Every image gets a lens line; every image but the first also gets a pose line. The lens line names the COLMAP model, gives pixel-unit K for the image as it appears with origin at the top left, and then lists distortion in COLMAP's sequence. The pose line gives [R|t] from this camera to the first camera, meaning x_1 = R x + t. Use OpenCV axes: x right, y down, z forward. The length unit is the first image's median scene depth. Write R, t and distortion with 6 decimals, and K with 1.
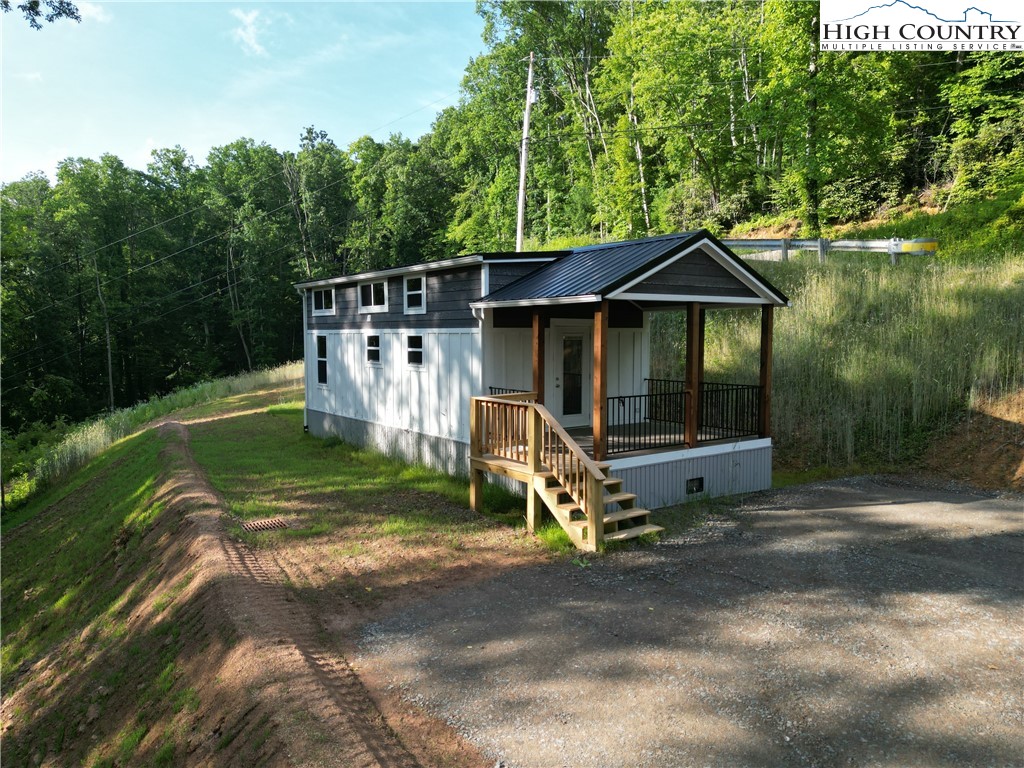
lens RADIAL K [[720.9, 0, 512.0], [0, 720.9, 384.0], [0, 0, 1]] dist [0.068280, -0.071915]
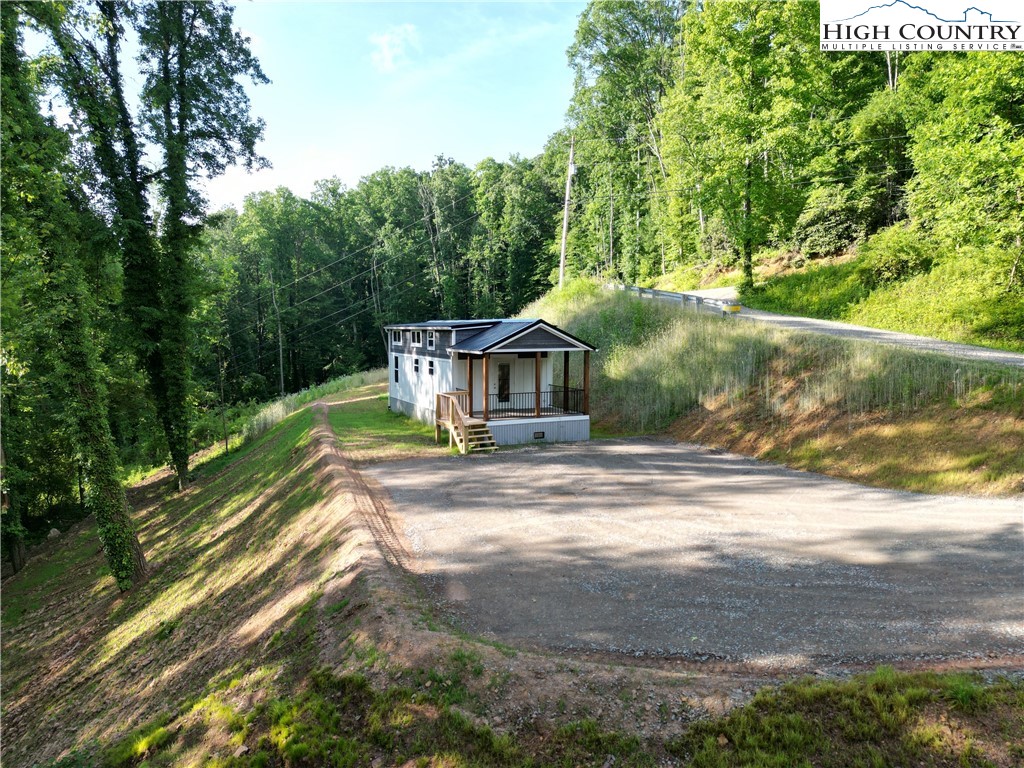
lens RADIAL K [[720.9, 0, 512.0], [0, 720.9, 384.0], [0, 0, 1]] dist [0.068280, -0.071915]
pose [[0.981682, 0.016619, -0.189798, 0.163917], [-0.014147, 0.999797, 0.014370, -0.012307], [0.189998, -0.011422, 0.981718, -0.320774]]
